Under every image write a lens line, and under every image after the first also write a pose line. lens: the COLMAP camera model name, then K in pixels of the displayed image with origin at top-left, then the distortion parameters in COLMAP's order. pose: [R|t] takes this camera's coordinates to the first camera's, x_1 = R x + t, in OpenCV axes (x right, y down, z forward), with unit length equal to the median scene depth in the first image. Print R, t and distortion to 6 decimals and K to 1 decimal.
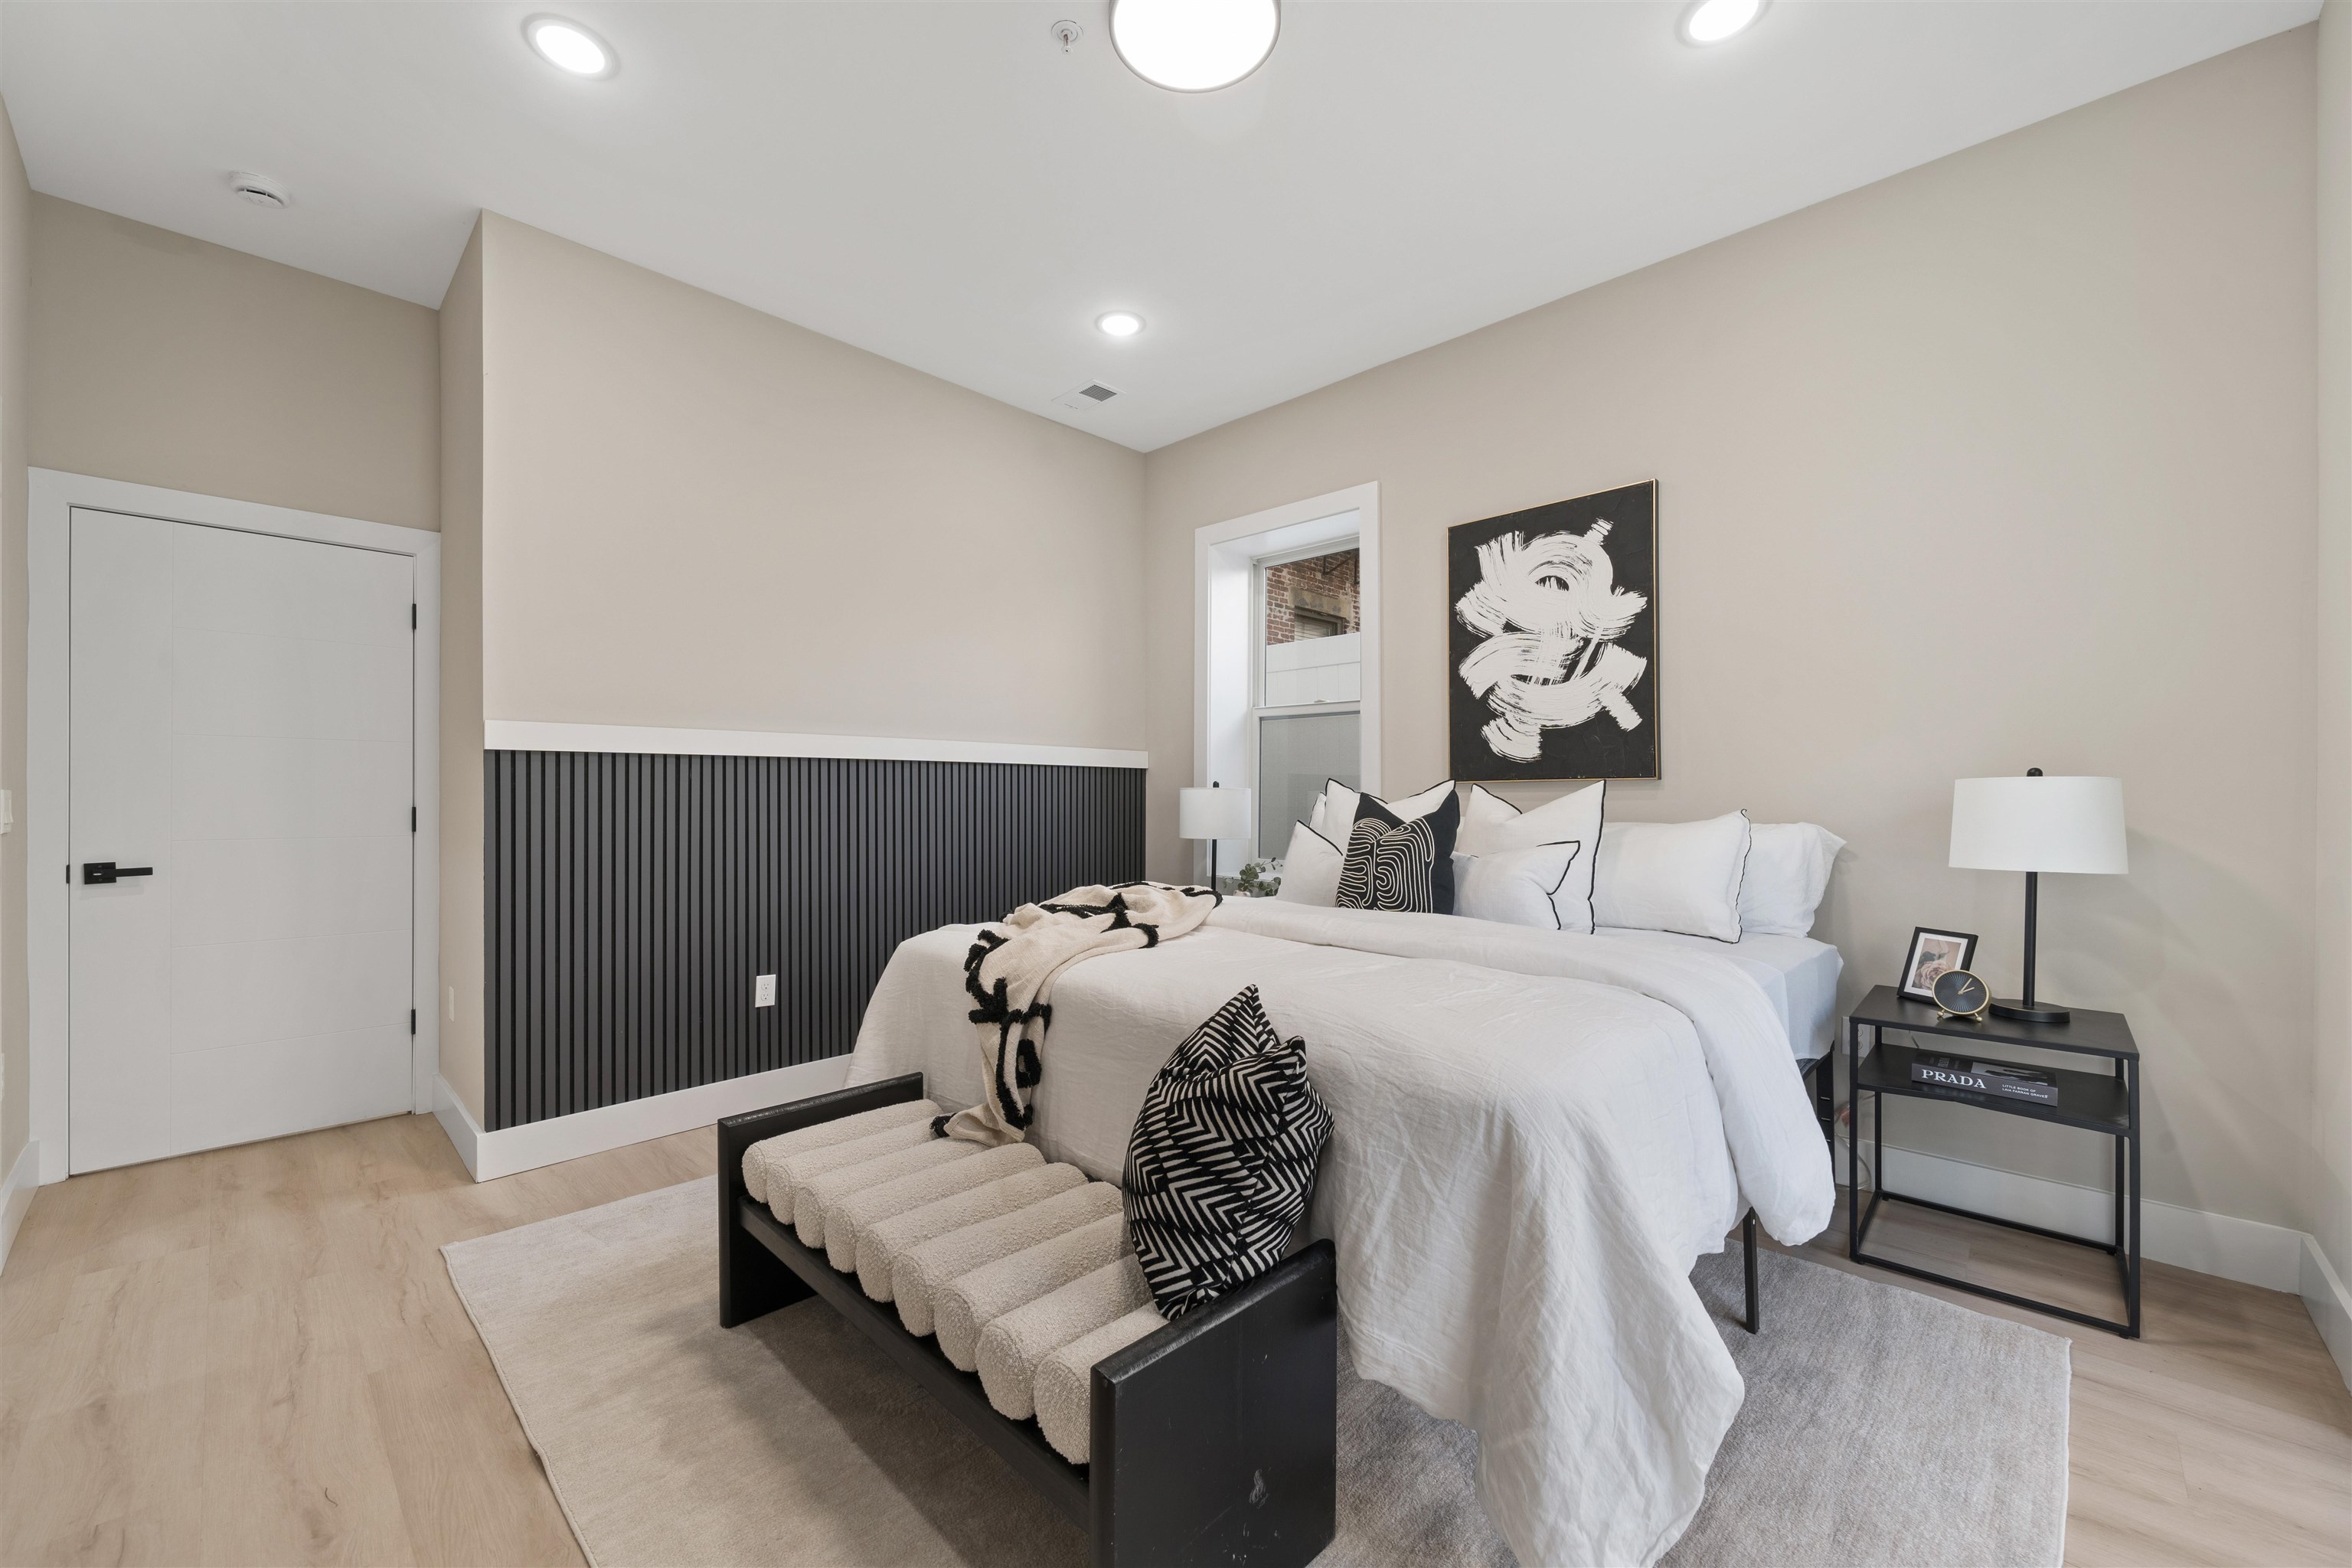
lens RADIAL K [[916.4, 0, 1176.8], [0, 916.4, 799.2], [0, 0, 1]] dist [-0.001022, -0.000190]
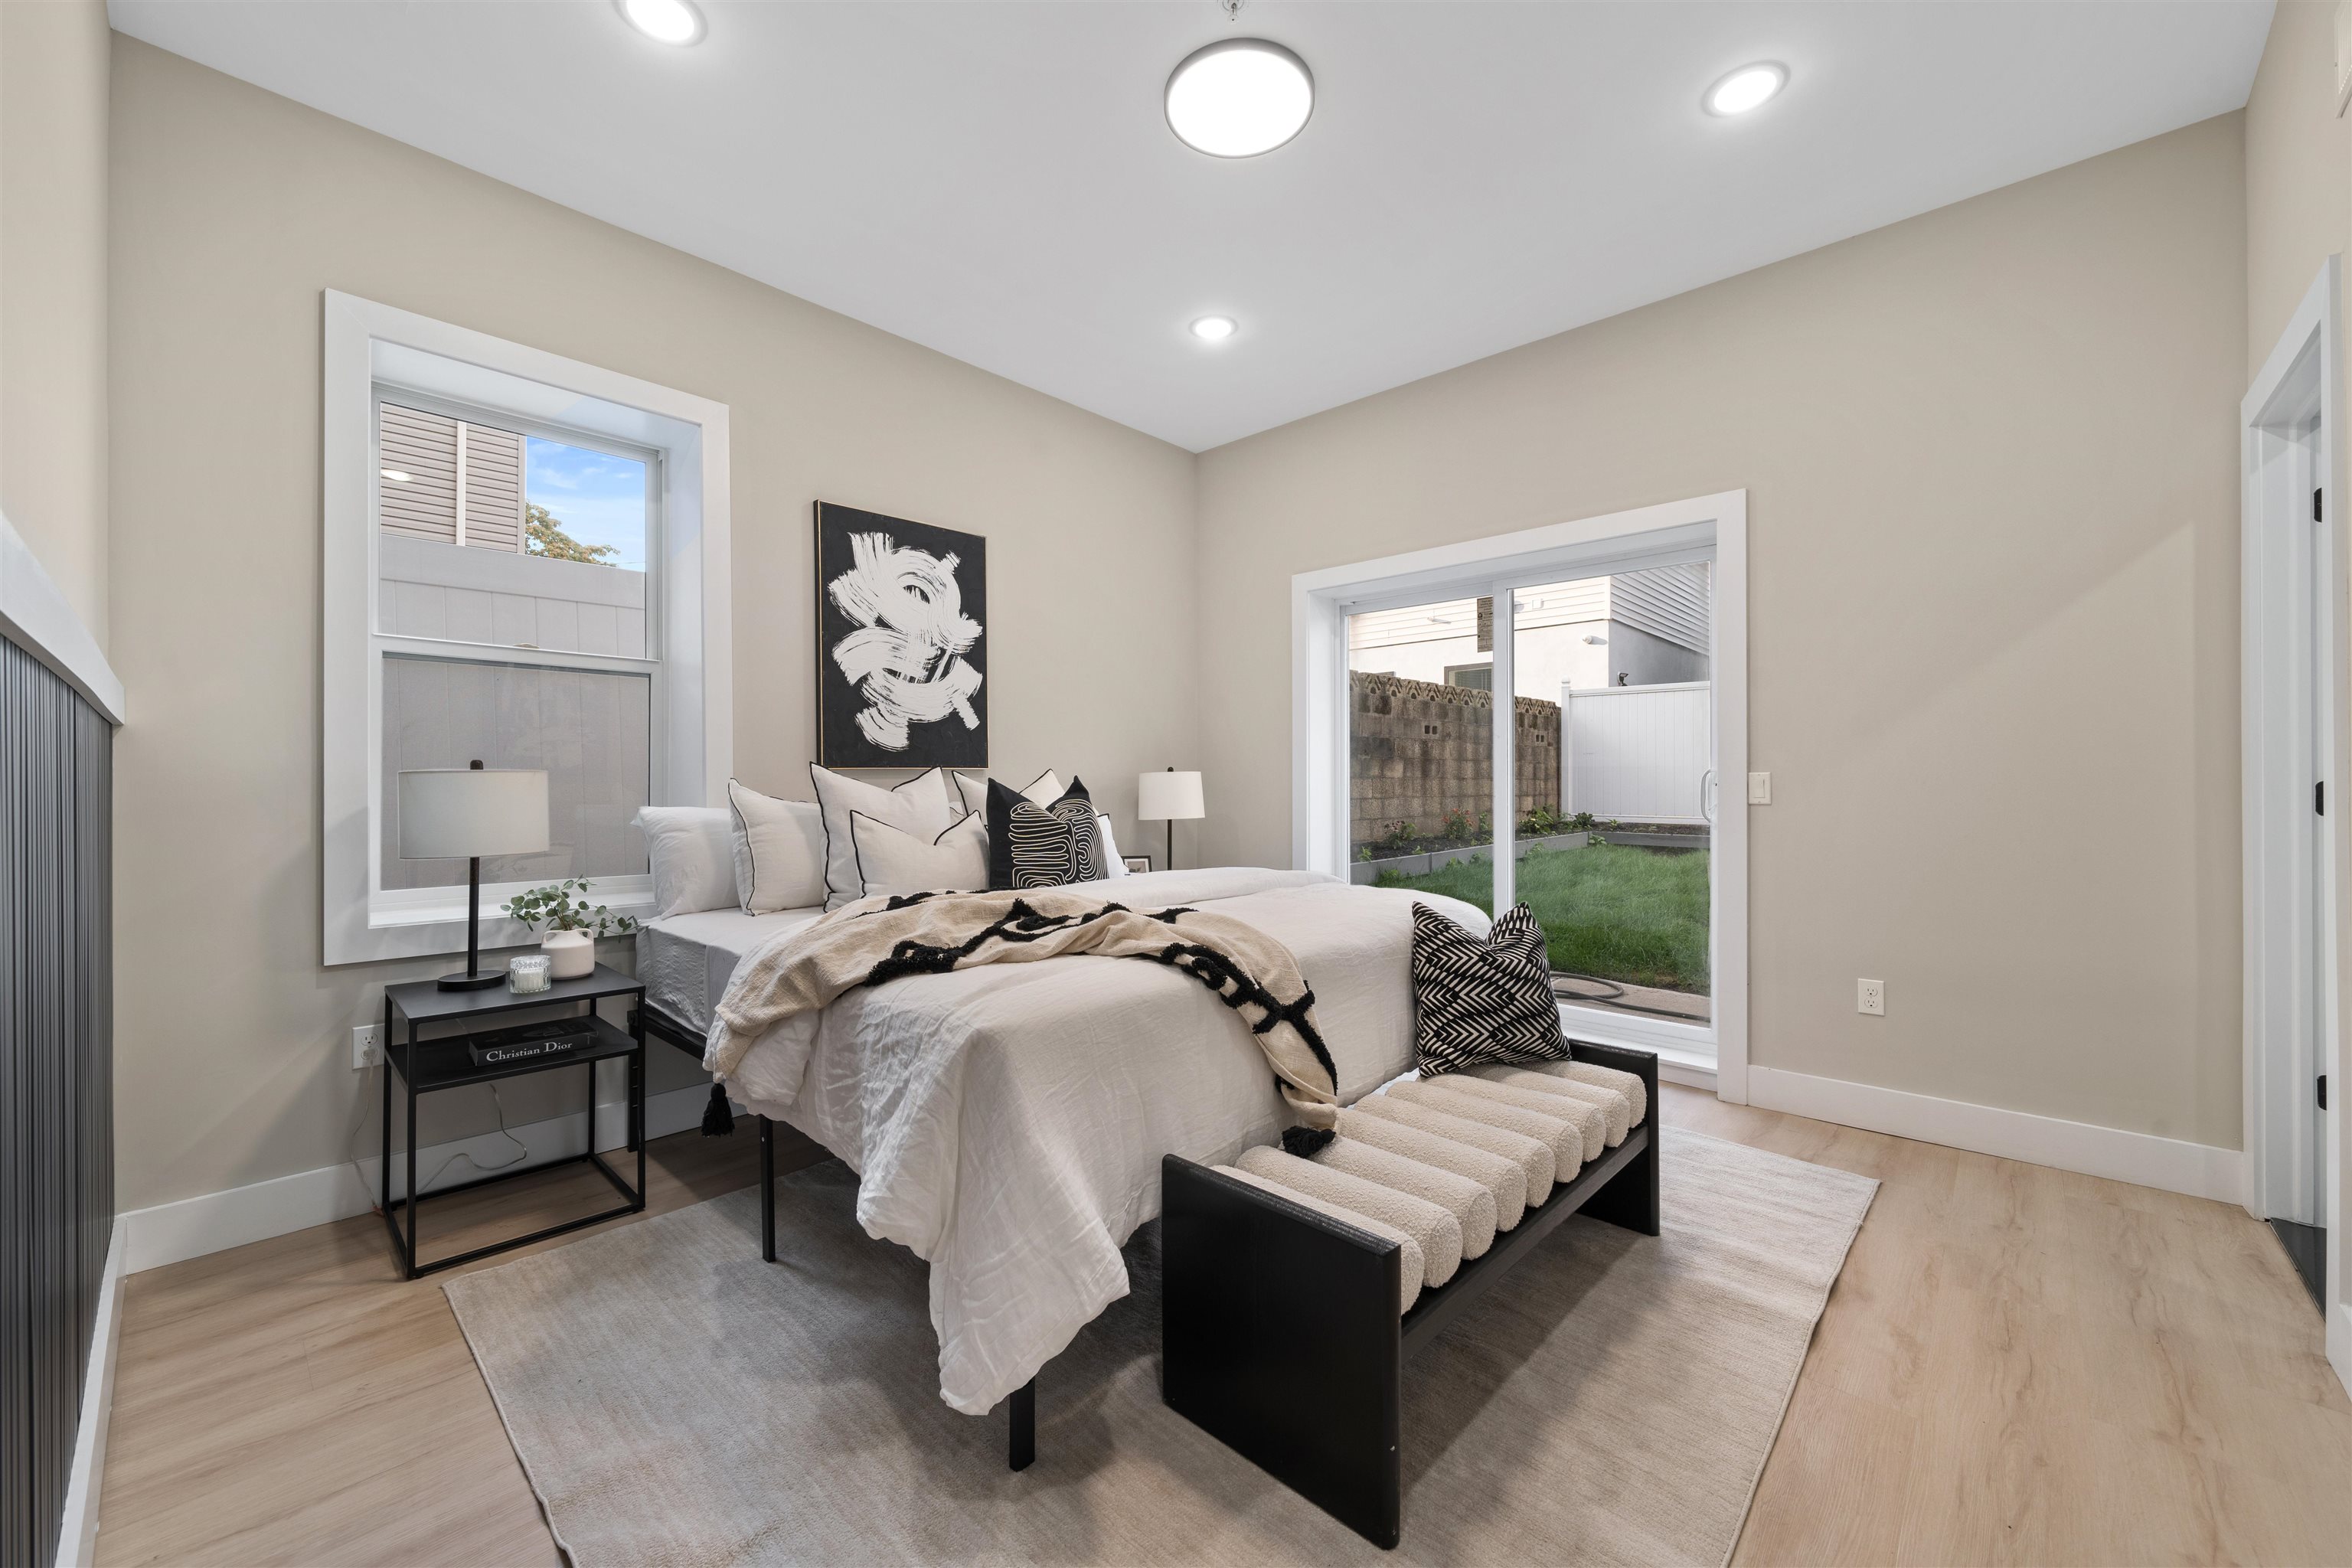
lens RADIAL K [[916.4, 0, 1176.6], [0, 916.4, 776.2], [0, 0, 1]] dist [-0.001022, -0.000190]
pose [[-0.010639, 0.008032, 0.999911, -0.710973], [0.008163, 0.999935, -0.007946, 0.000303], [-0.999910, 0.008077, -0.010704, 0.691702]]
